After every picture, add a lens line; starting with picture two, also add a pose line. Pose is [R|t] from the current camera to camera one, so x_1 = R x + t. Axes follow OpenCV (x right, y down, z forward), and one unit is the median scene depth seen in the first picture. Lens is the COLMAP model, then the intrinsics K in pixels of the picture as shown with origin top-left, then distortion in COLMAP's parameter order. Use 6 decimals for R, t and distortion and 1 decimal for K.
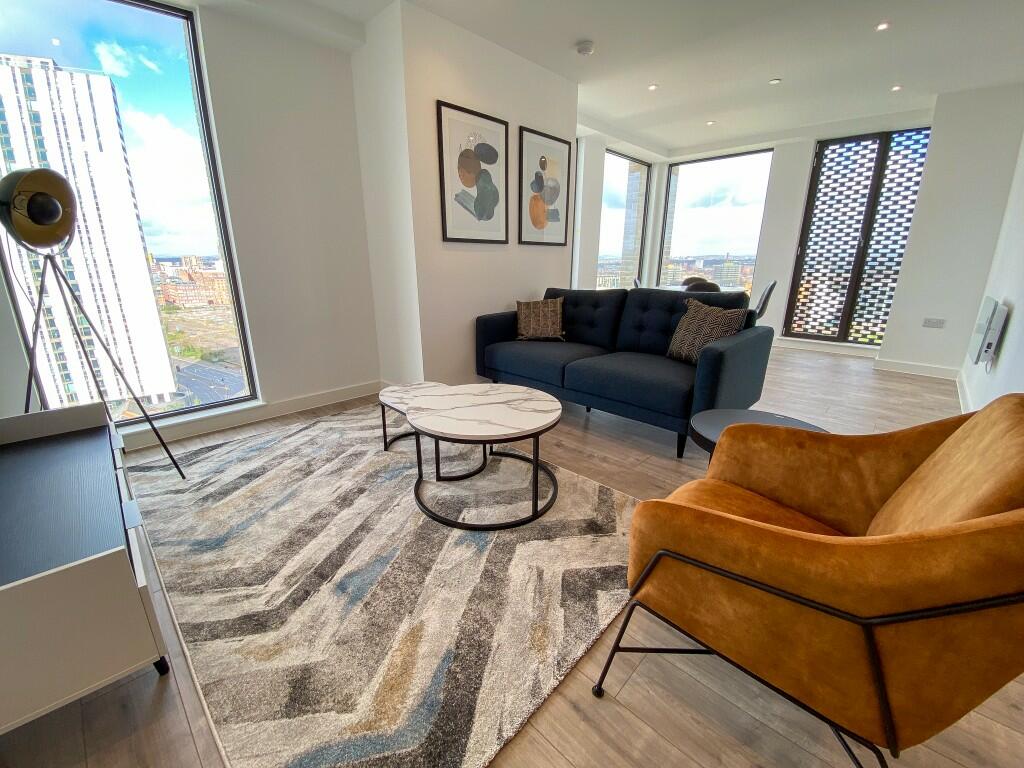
lens RADIAL K [[415.6, 0, 519.0], [0, 415.6, 384.8], [0, 0, 1]] dist [0.000663, -0.006849]
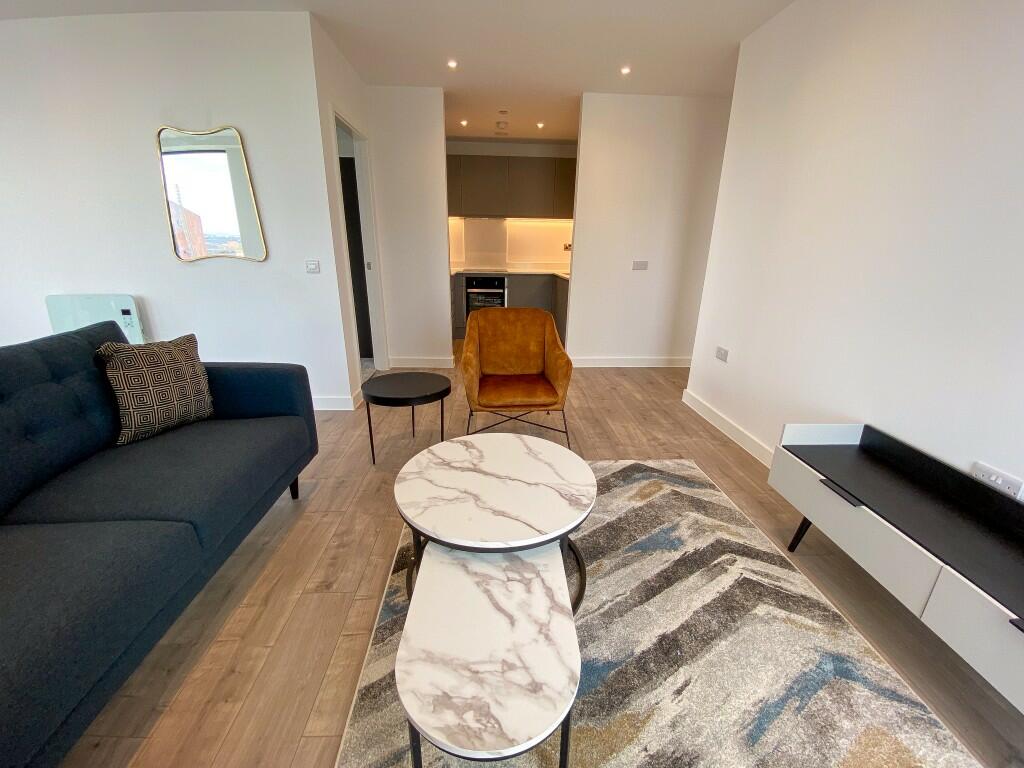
lens RADIAL K [[415.6, 0, 507.5], [0, 415.6, 384.9], [0, 0, 1]] dist [0.000663, -0.006849]
pose [[-0.719025, -0.237513, 0.653140, -0.521517], [0.183183, 0.841788, 0.507776, -0.449269], [-0.670409, 0.484747, -0.561758, 1.240546]]
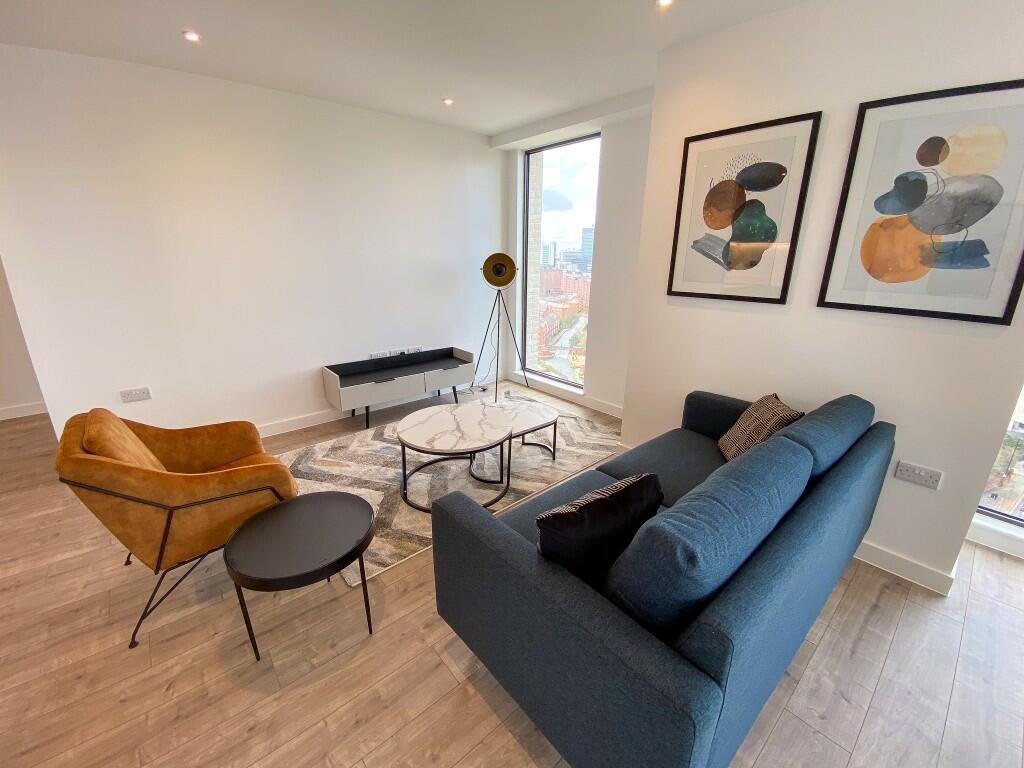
lens RADIAL K [[415.6, 0, 511.3], [0, 415.6, 383.5], [0, 0, 1]] dist [0.000663, -0.006849]
pose [[-0.095749, 0.291571, -0.951745, 1.049549], [-0.297468, 0.904064, 0.306890, -0.487442], [0.949919, 0.312498, 0.000170, 1.042391]]
